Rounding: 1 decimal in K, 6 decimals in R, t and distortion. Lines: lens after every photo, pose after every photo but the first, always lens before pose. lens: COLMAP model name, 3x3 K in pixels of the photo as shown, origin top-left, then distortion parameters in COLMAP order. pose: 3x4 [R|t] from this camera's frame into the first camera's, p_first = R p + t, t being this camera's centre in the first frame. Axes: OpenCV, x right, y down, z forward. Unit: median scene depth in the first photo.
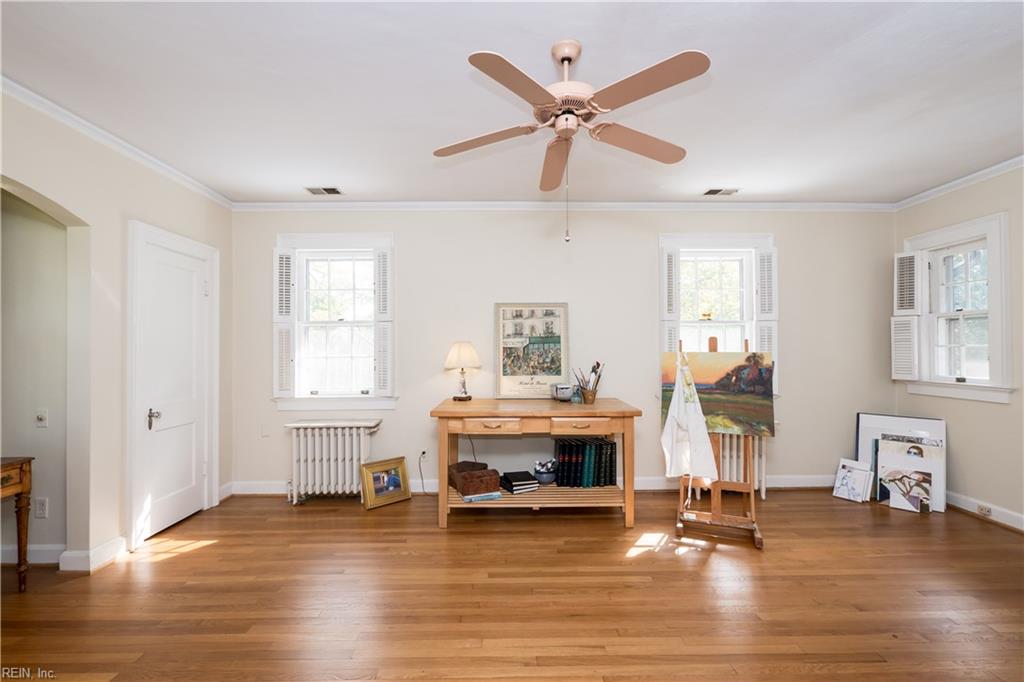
lens RADIAL K [[429.2, 0, 509.4], [0, 429.2, 344.5], [0, 0, 1]] dist [-0.005698, 0.000030]
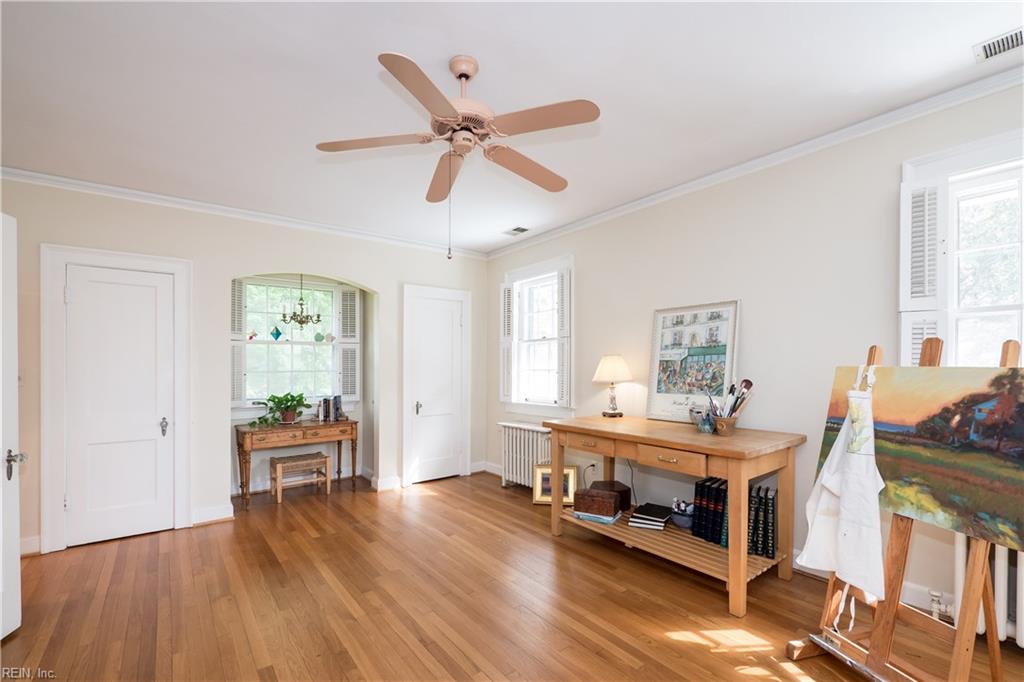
lens RADIAL K [[443.3, 0, 509.6], [0, 443.3, 363.5], [0, 0, 1]] dist [-0.001952, 0.000137]
pose [[0.602219, -0.002549, -0.798327, 0.543747], [0.012734, 0.999898, 0.006413, 0.003409], [0.798229, -0.014028, 0.602190, 0.231313]]
